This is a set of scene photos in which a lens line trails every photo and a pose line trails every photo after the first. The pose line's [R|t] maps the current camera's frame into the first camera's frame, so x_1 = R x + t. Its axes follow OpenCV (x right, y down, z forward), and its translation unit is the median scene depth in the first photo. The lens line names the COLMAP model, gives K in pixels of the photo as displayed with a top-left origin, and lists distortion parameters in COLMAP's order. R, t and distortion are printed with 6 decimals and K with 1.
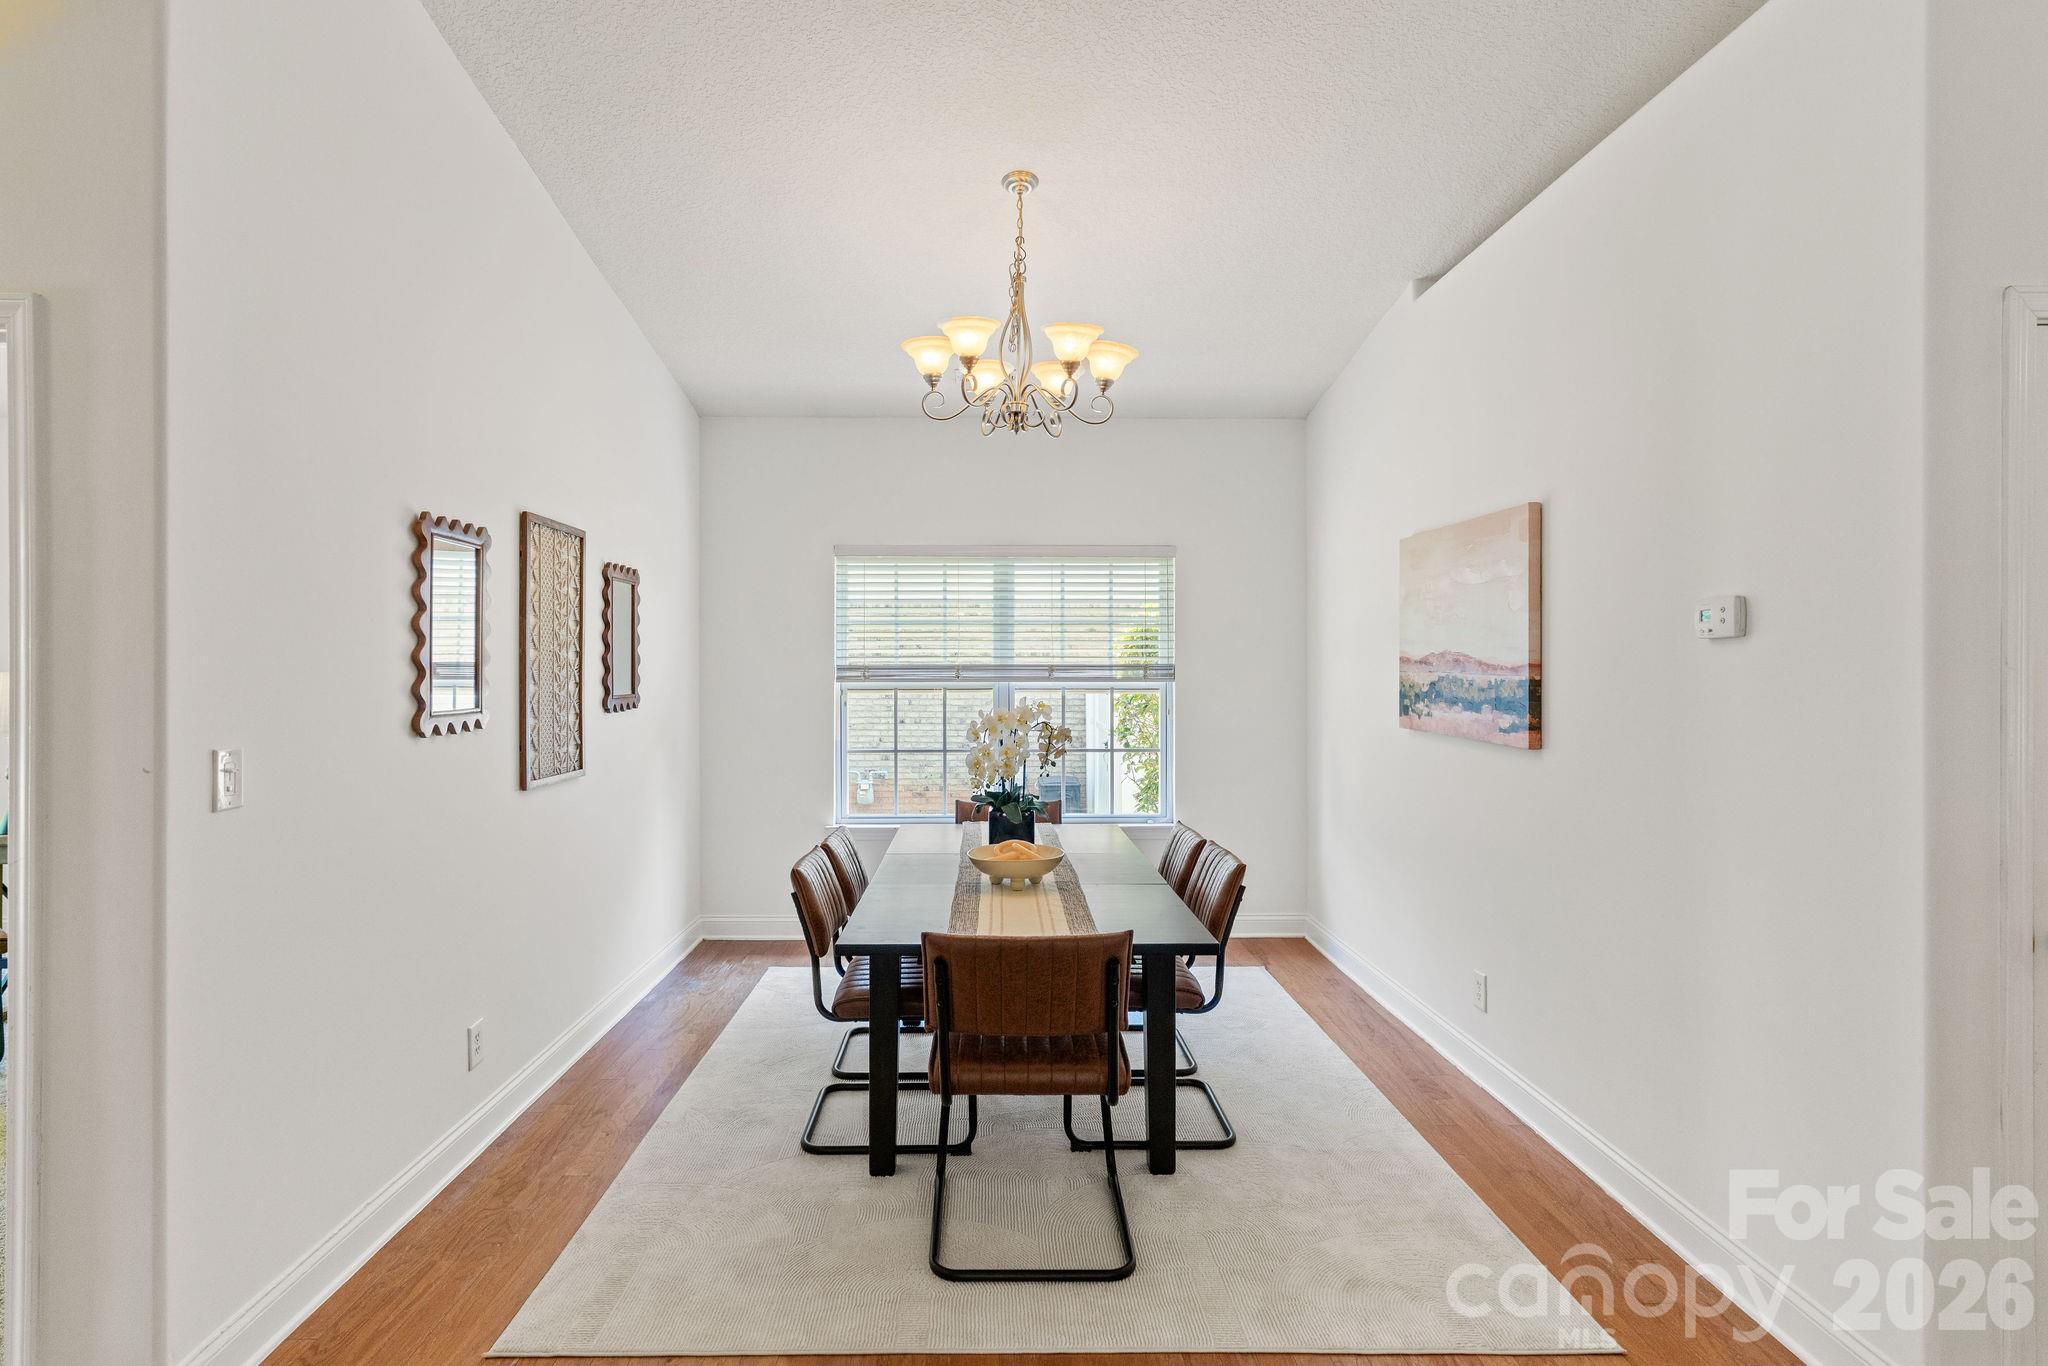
lens RADIAL K [[1058.8, 0, 1020.4], [0, 1058.8, 666.8], [0, 0, 1]] dist [-0.026384, -0.000285]
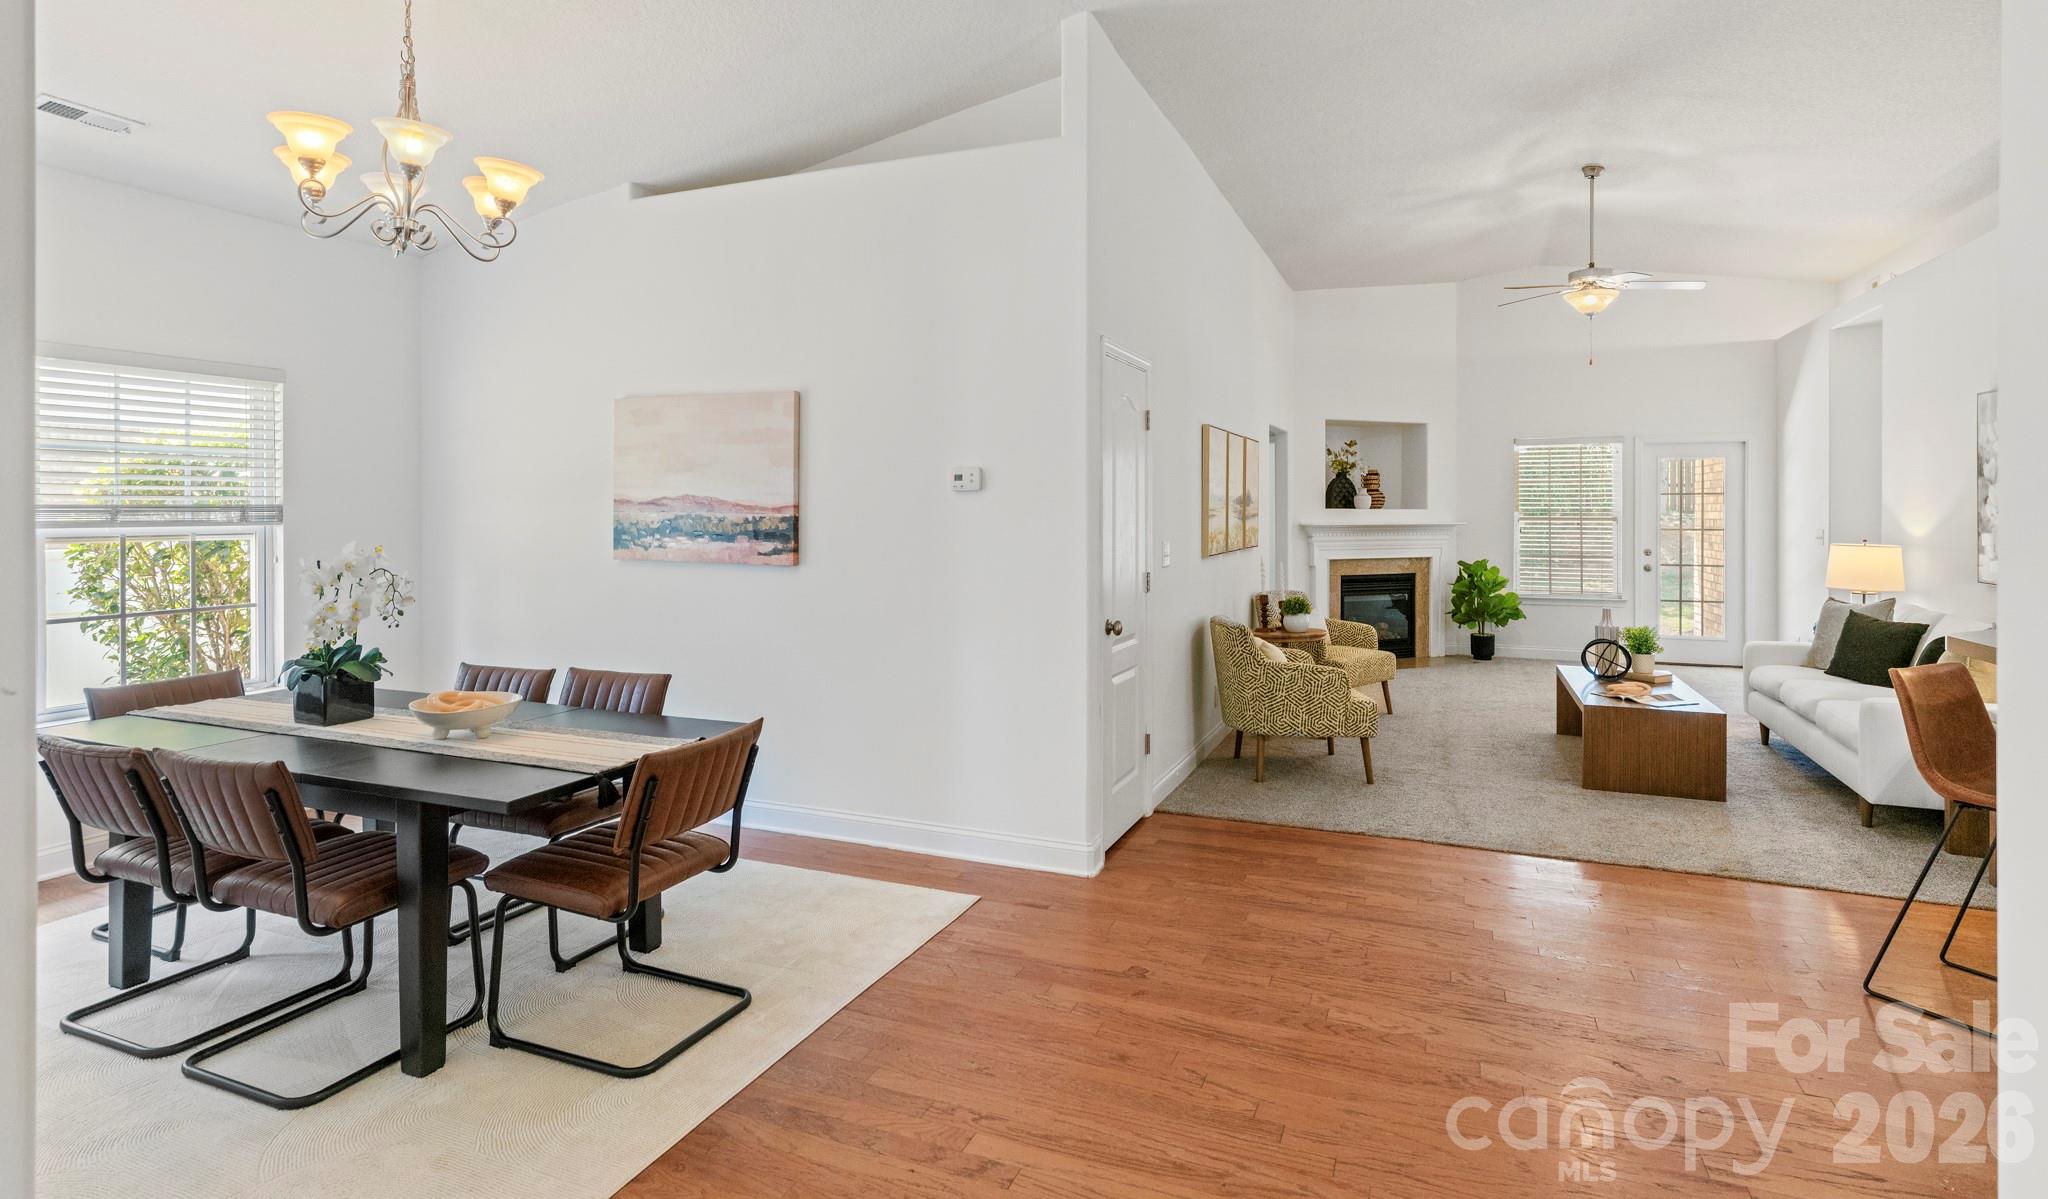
lens RADIAL K [[1044.5, 0, 995.7], [0, 1044.5, 522.5], [0, 0, 1]] dist [0.000914, 0.000060]
pose [[0.411814, -0.012457, 0.911183, -0.622078], [0.000450, 0.999909, 0.013467, 0.001369], [-0.911268, -0.005136, 0.411783, 0.159103]]
